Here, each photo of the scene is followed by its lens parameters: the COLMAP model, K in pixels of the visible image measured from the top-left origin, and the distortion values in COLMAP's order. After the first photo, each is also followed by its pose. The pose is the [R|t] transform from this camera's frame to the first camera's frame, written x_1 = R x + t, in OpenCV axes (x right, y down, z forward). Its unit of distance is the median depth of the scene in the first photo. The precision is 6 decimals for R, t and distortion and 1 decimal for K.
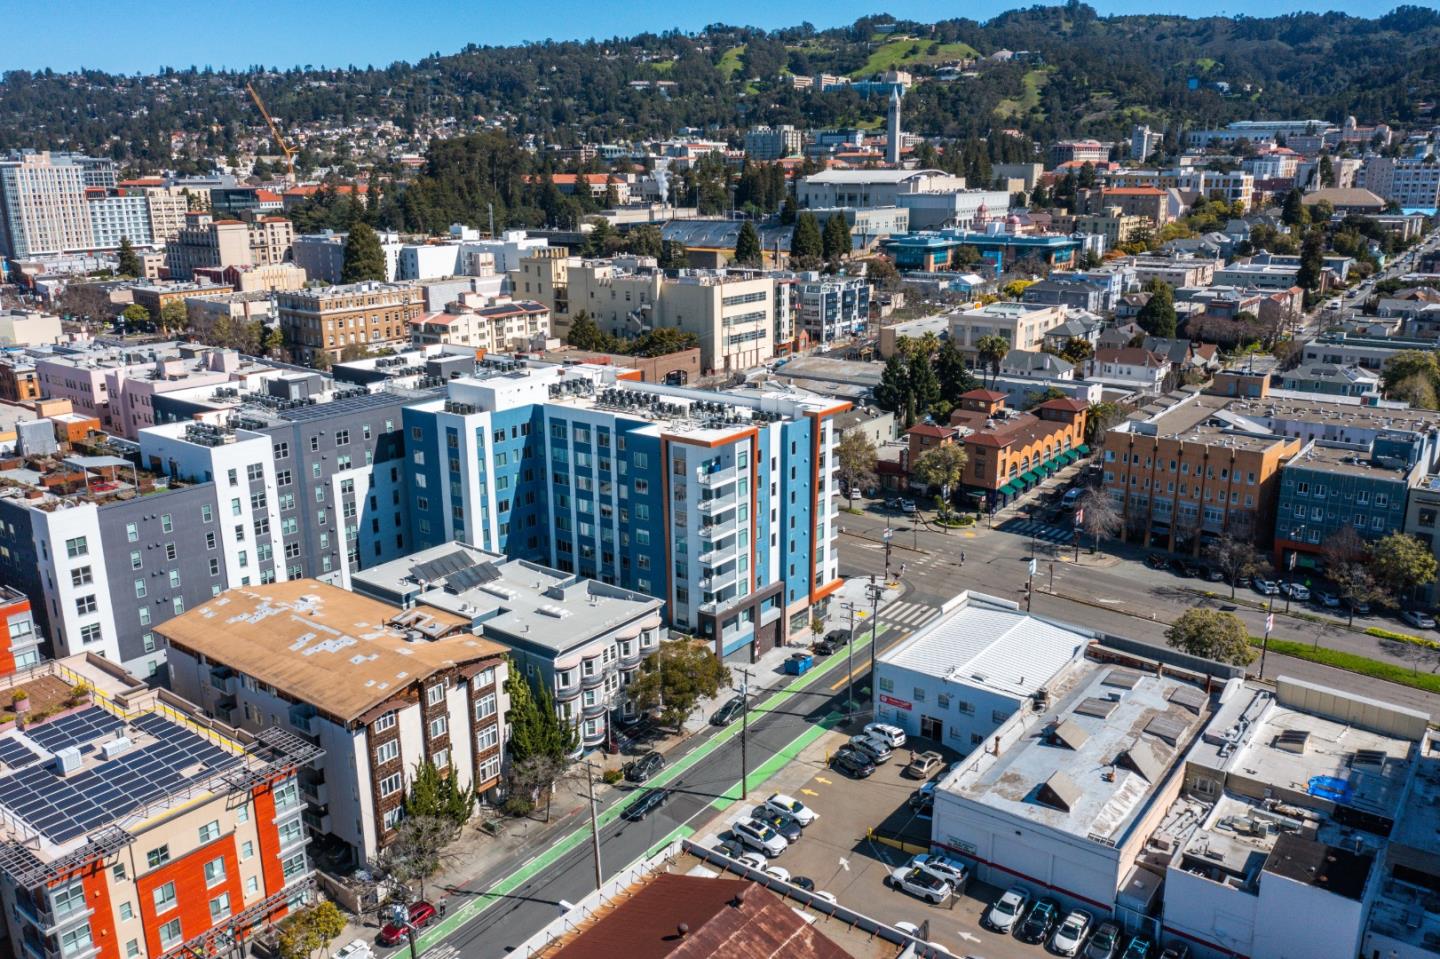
lens RADIAL K [[1147.2, 0, 759.3], [0, 1147.2, 421.3], [0, 0, 1]] dist [-0.012207, 0.011291]
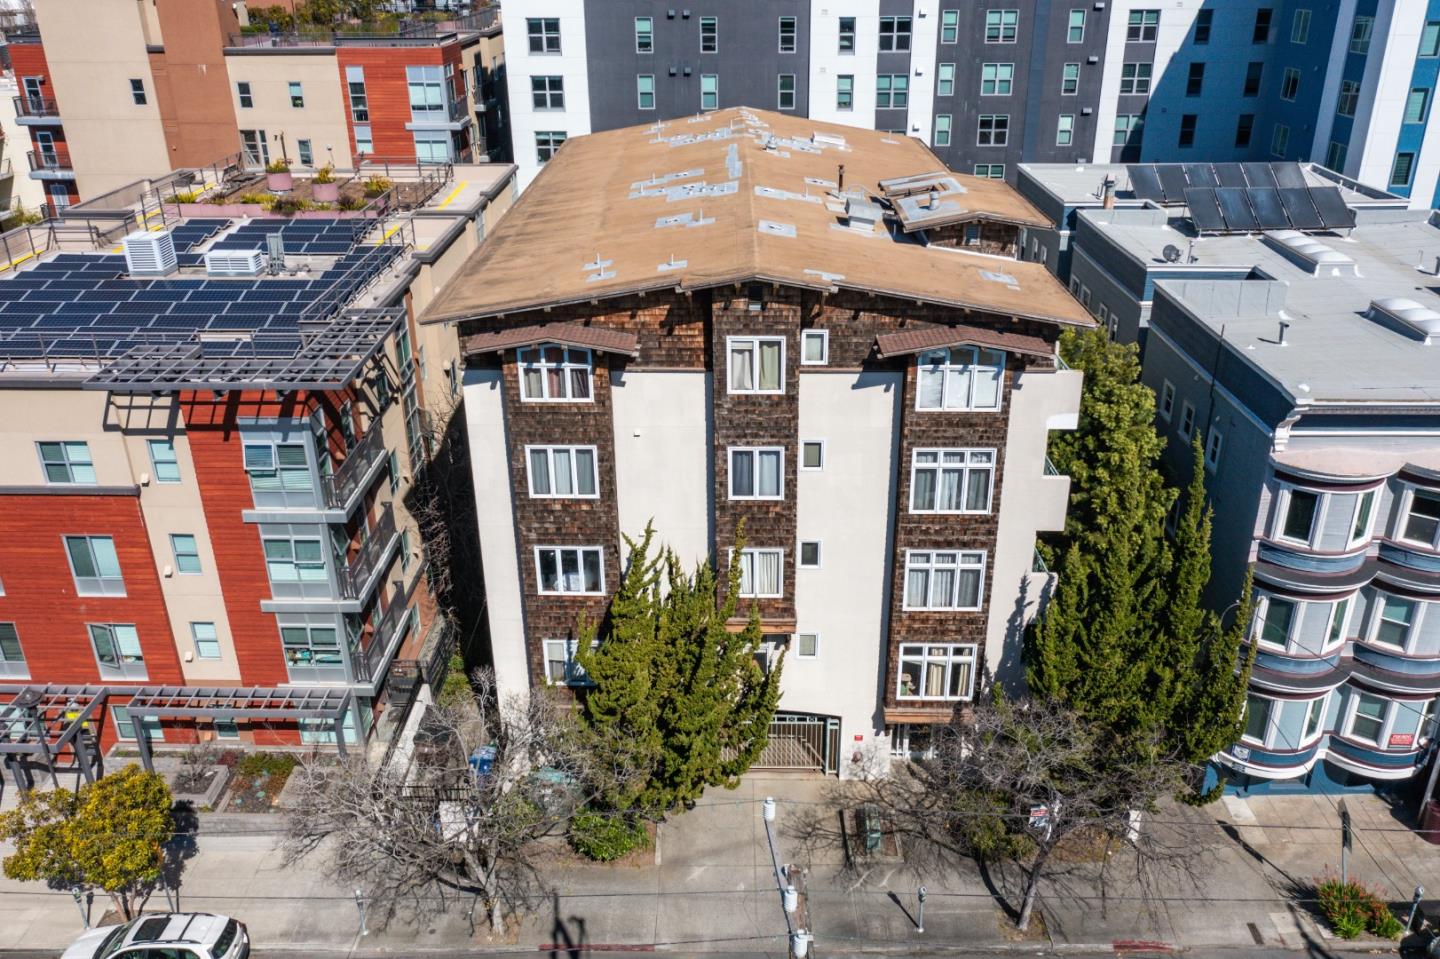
lens RADIAL K [[1147.2, 0, 693.2], [0, 1147.2, 504.8], [0, 0, 1]] dist [-0.012207, 0.011291]
pose [[0.559251, 0.355915, -0.748707, -0.046591], [-0.172818, 0.933358, 0.314606, 0.161458], [0.810785, -0.046554, 0.583490, 0.721421]]
